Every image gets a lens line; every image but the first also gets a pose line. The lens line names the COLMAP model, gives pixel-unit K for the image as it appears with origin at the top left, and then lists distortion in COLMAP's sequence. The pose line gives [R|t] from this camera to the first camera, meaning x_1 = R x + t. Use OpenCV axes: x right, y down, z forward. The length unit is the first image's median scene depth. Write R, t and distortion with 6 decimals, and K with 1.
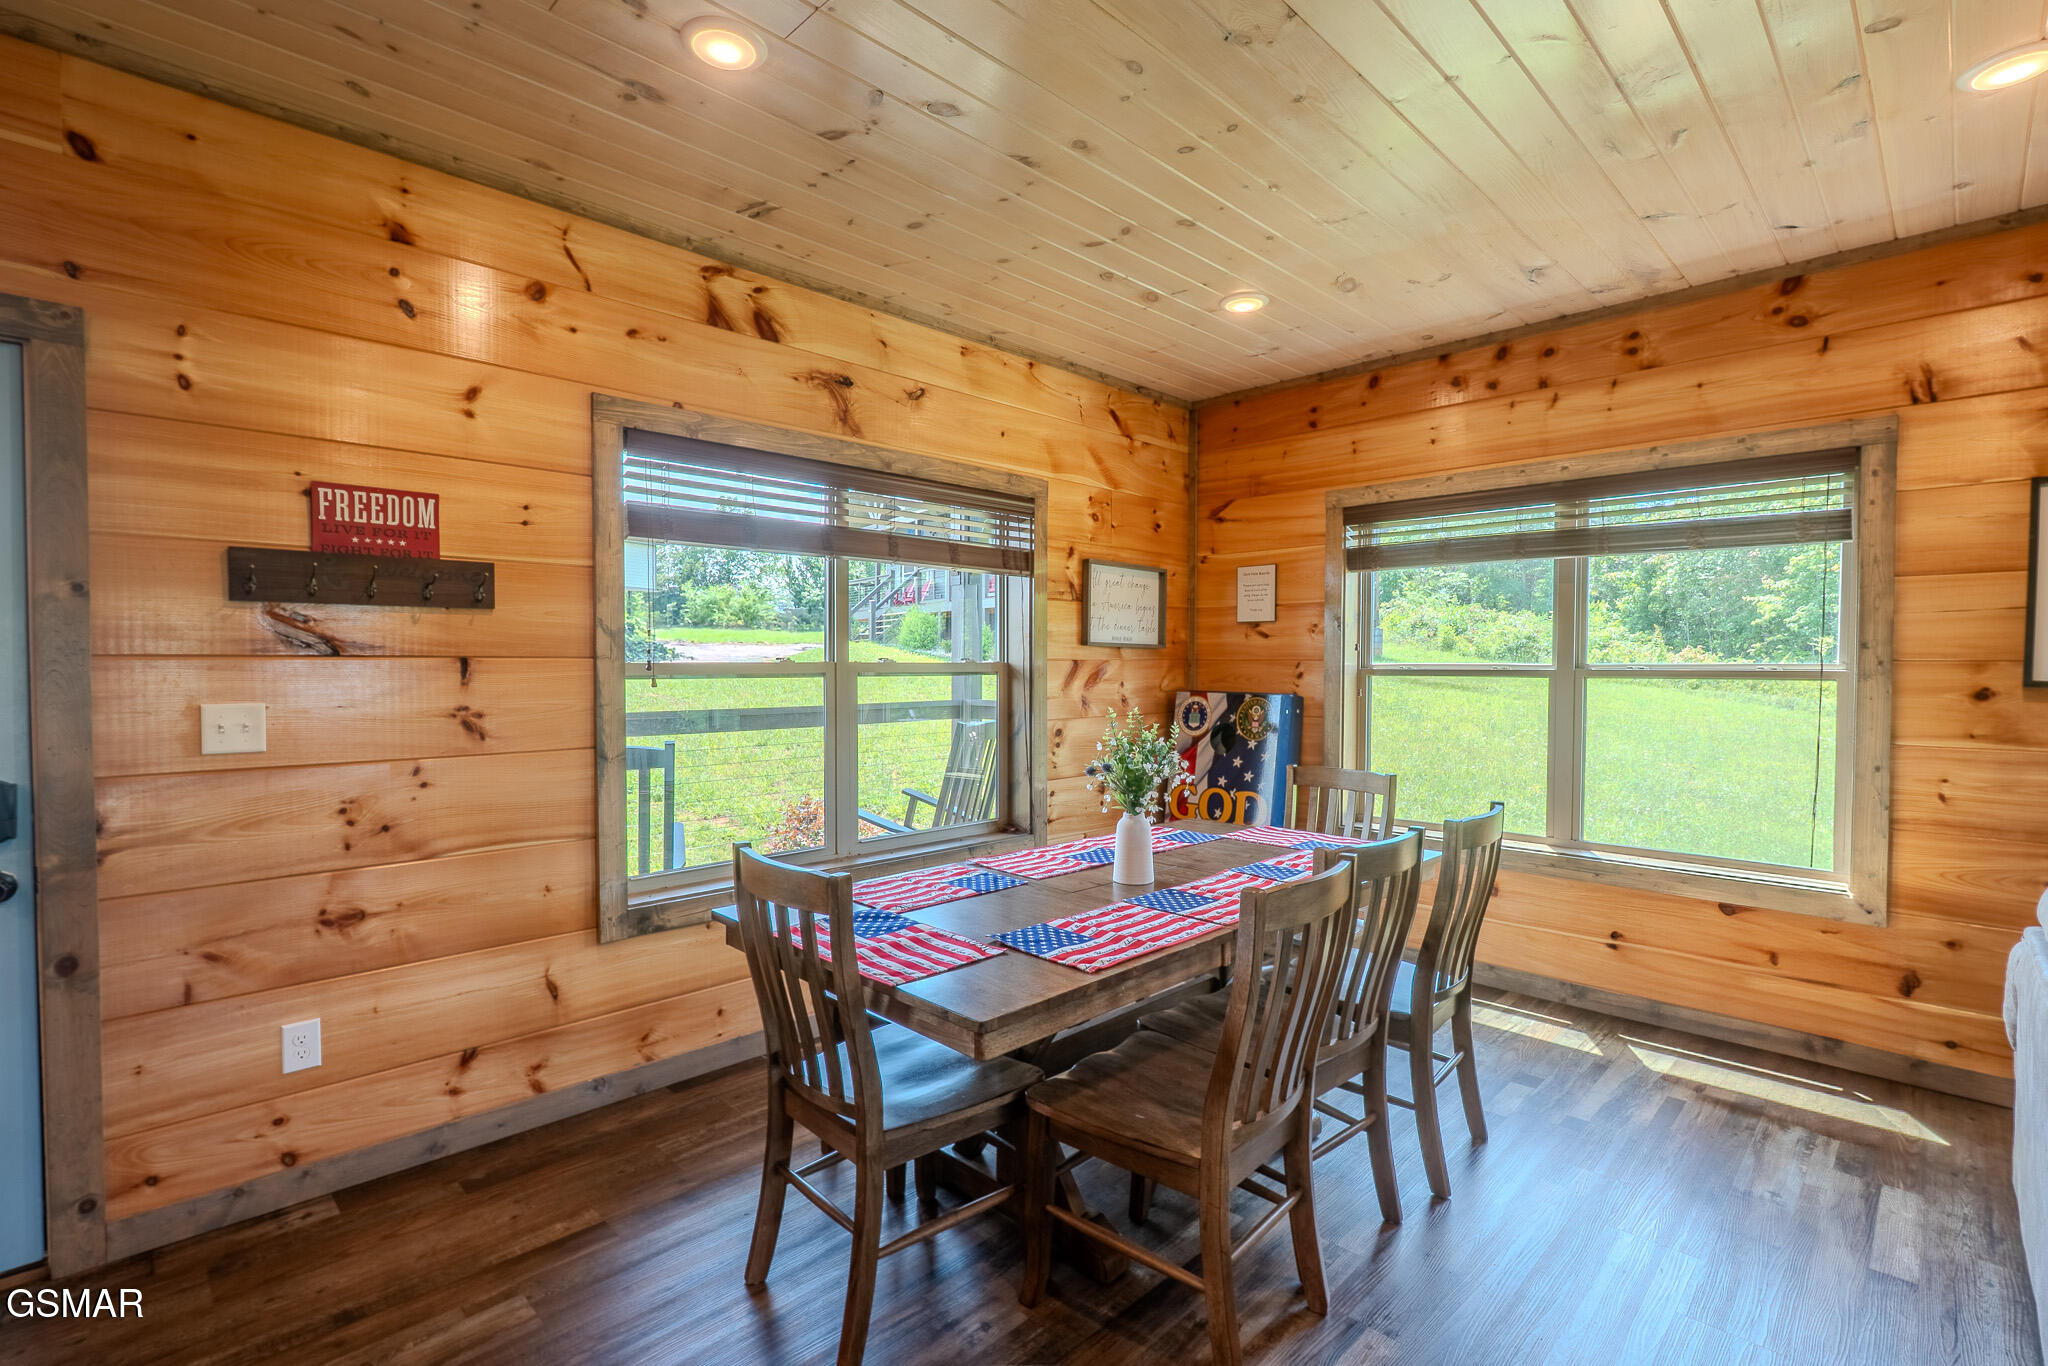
lens RADIAL K [[943.5, 0, 1019.3], [0, 943.5, 686.2], [0, 0, 1]] dist [-0.002943, -0.000469]
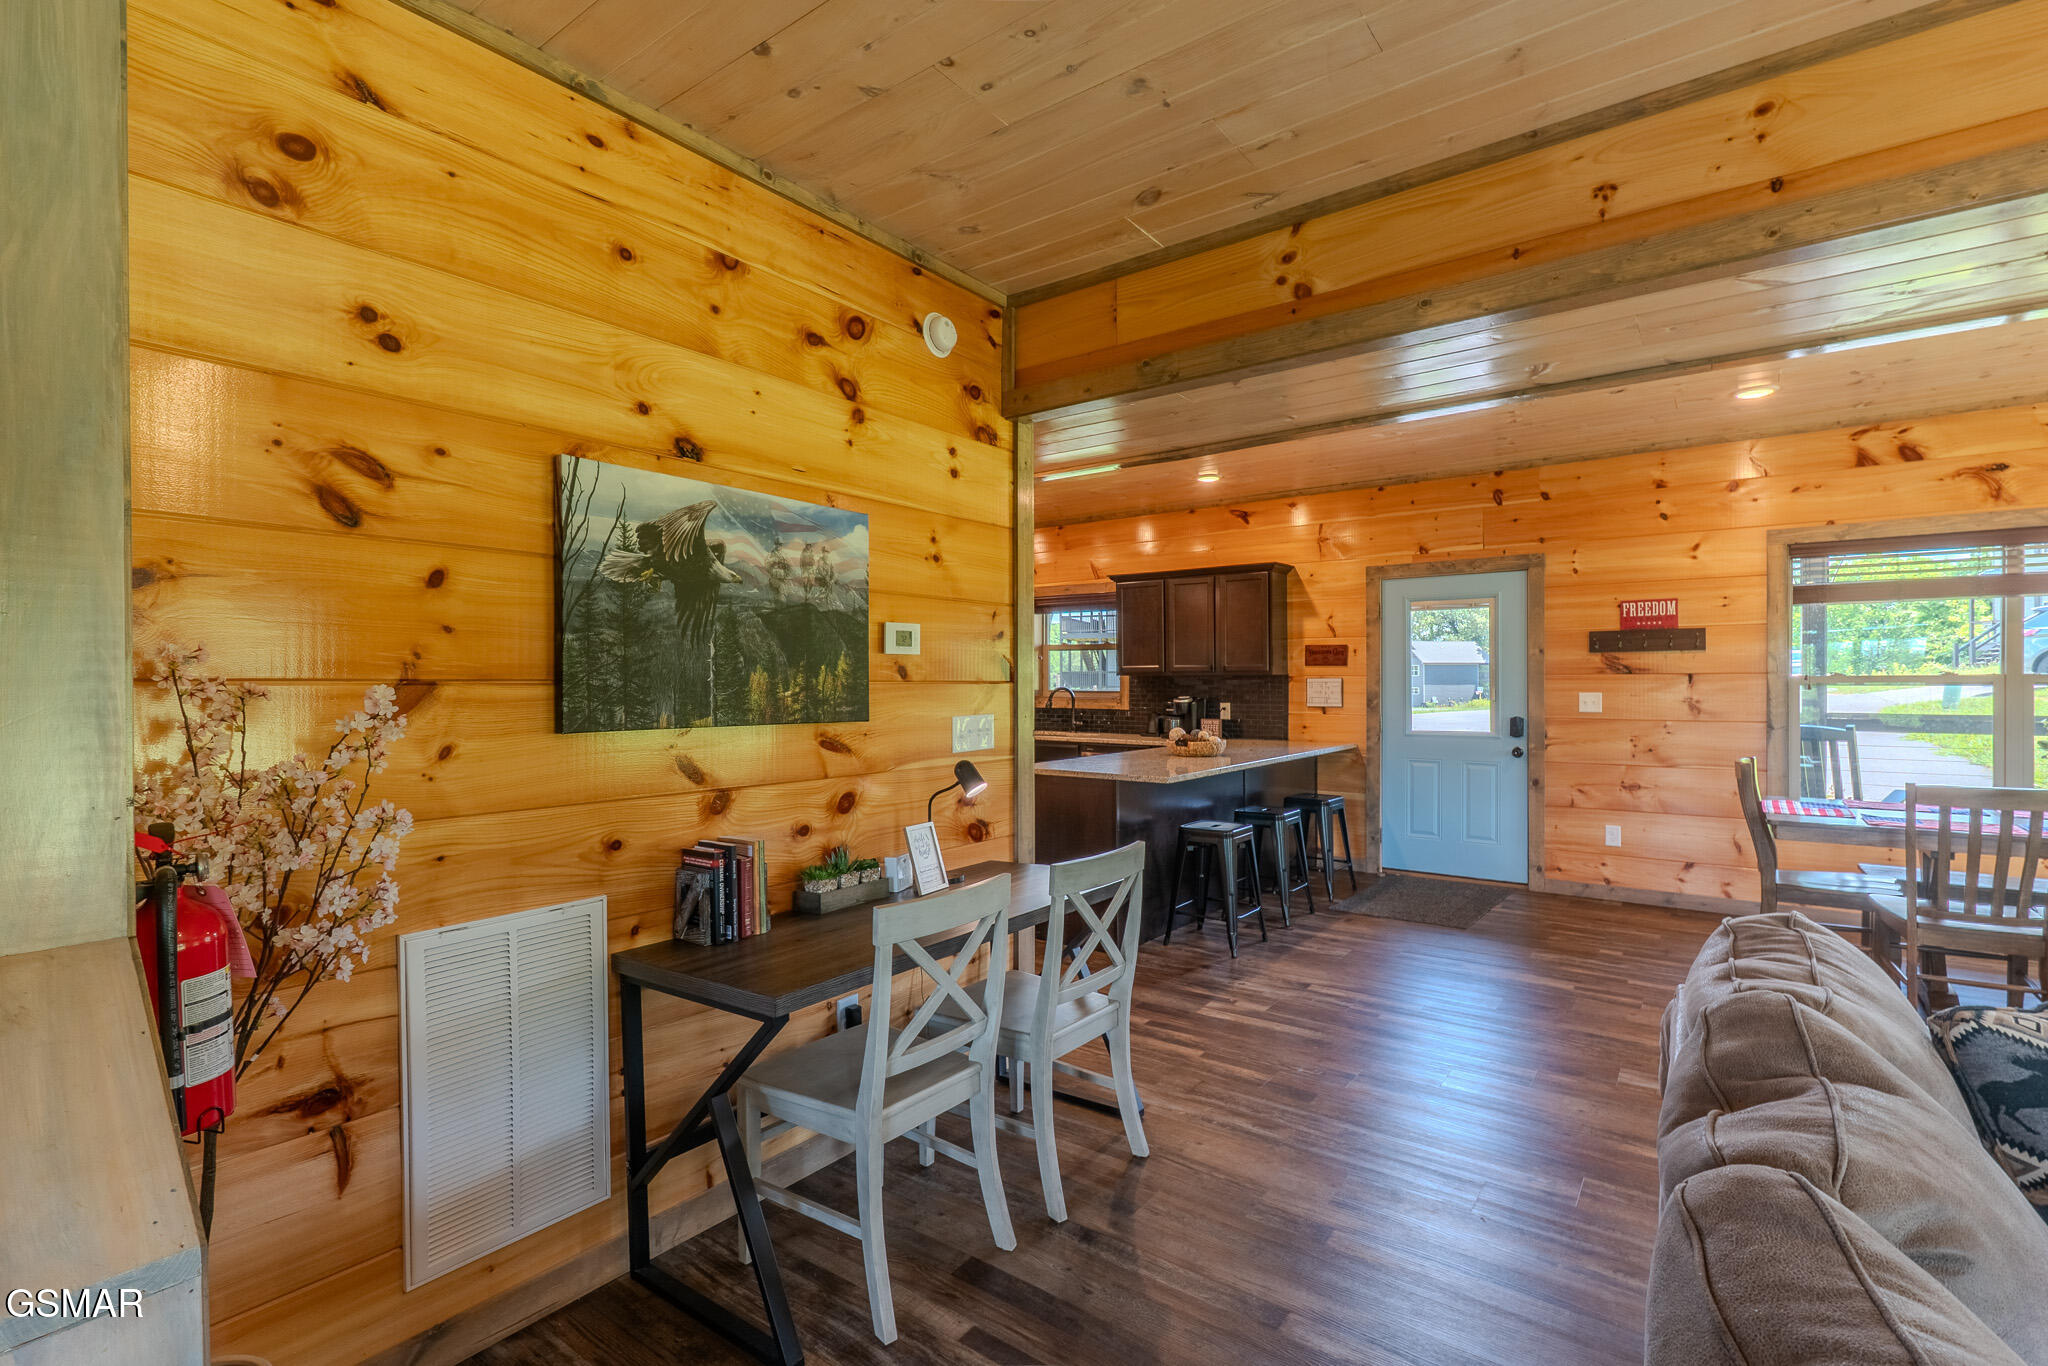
lens RADIAL K [[937.2, 0, 1014.1], [0, 937.2, 685.7], [0, 0, 1]] dist [-0.004871, 0.000258]
pose [[0.137485, 0.002964, -0.990499, 0.857471], [-0.021285, 0.999773, 0.000037, 0.018827], [0.990275, 0.021077, 0.137517, -0.524400]]
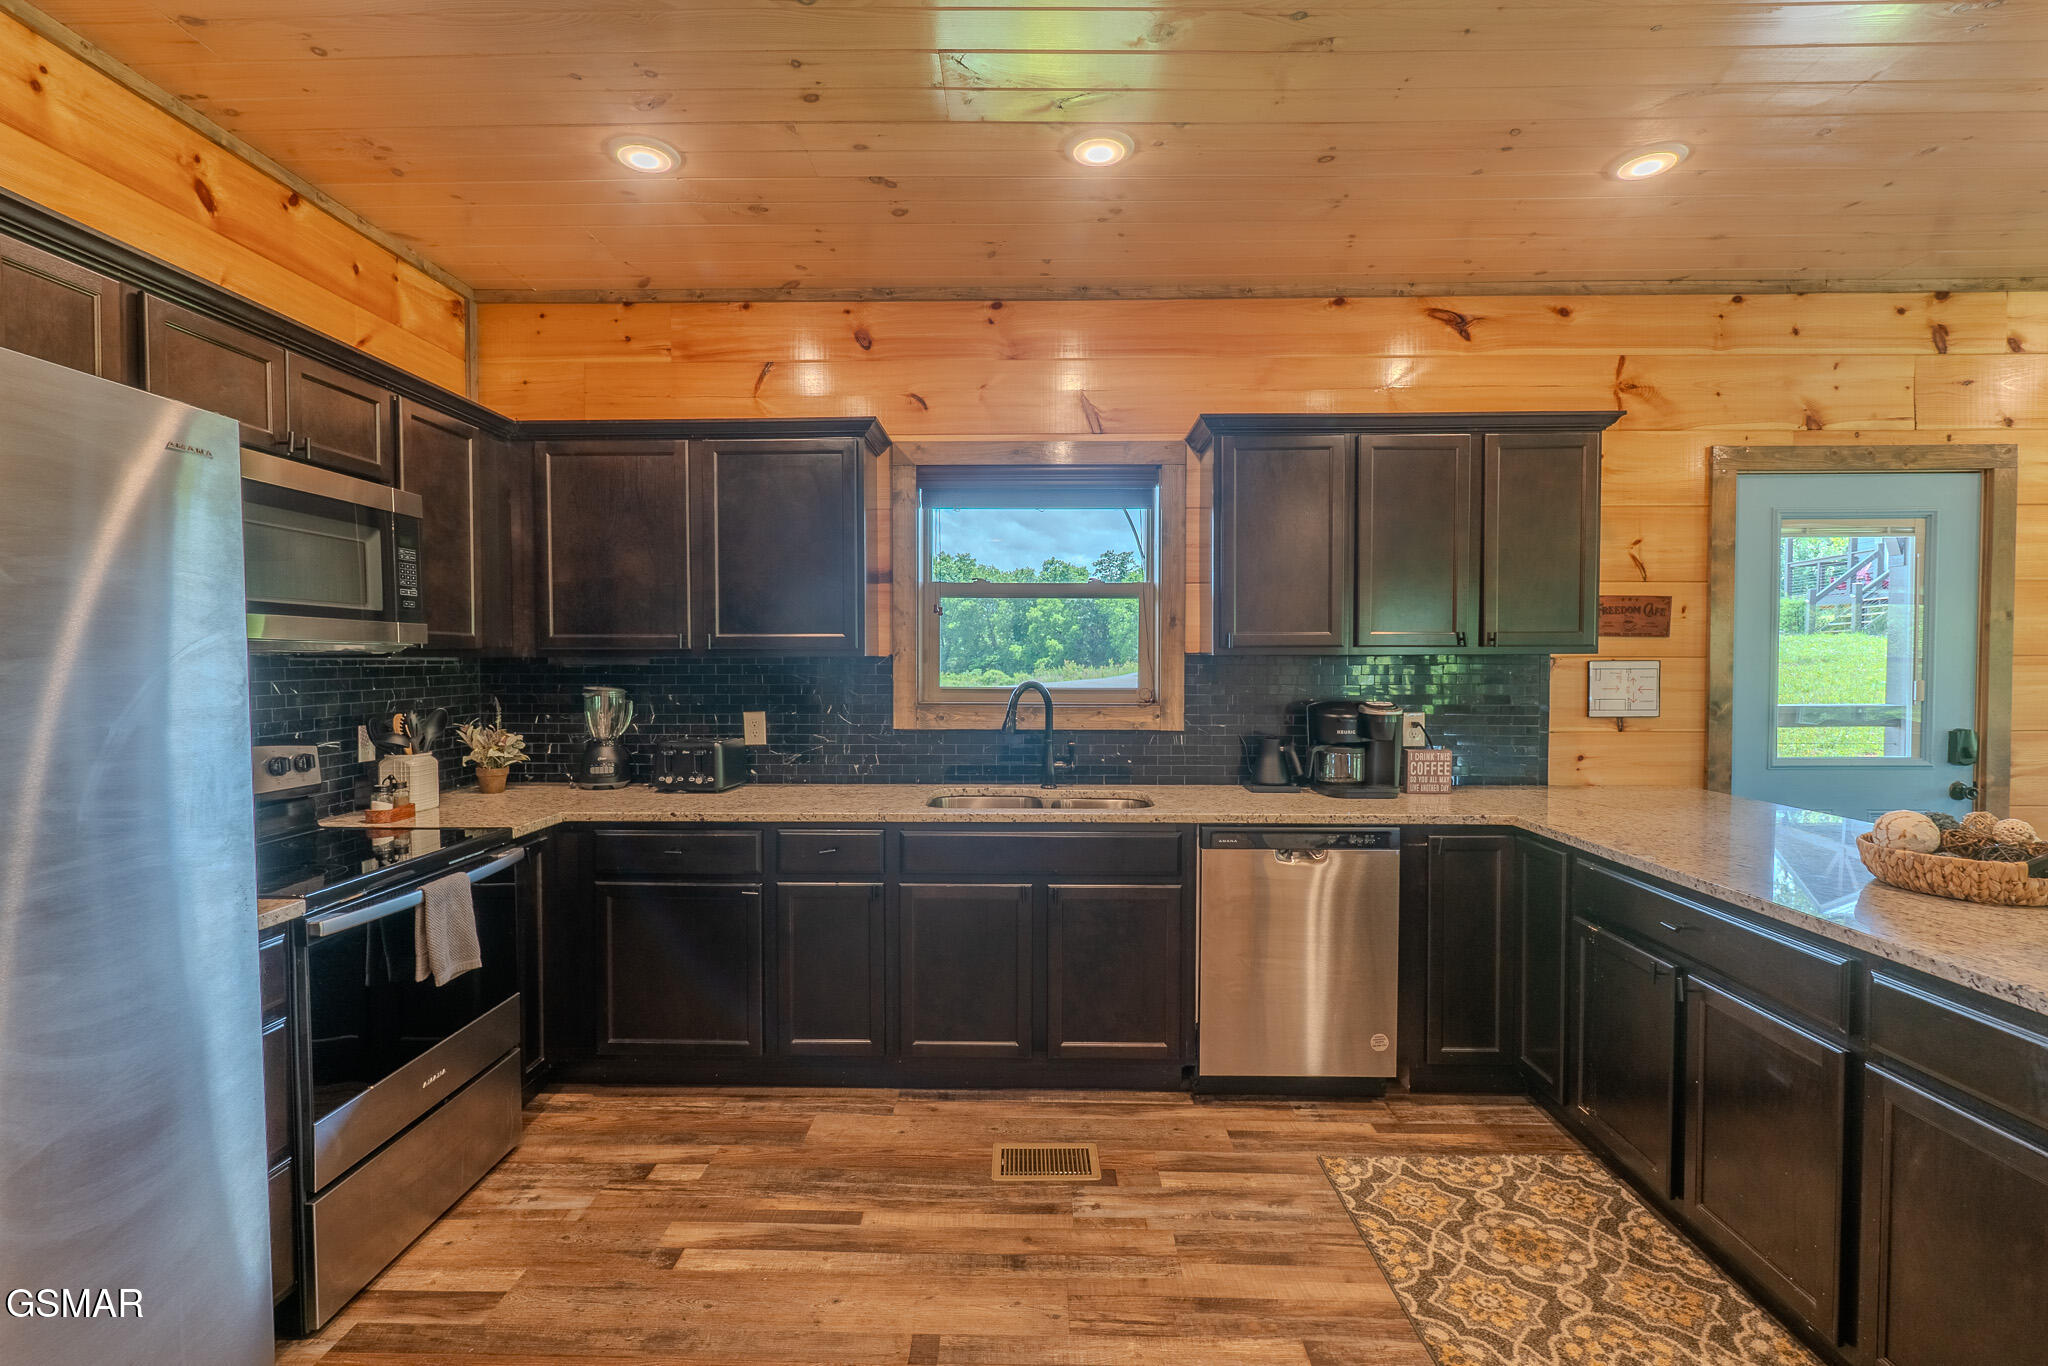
lens RADIAL K [[937.2, 0, 1014.1], [0, 937.2, 685.7], [0, 0, 1]] dist [-0.004871, 0.000258]
pose [[0.694587, 0.016030, -0.719230, -0.554436], [-0.014320, 0.999862, 0.008455, 0.016611], [0.719266, 0.004427, 0.694720, -0.743973]]
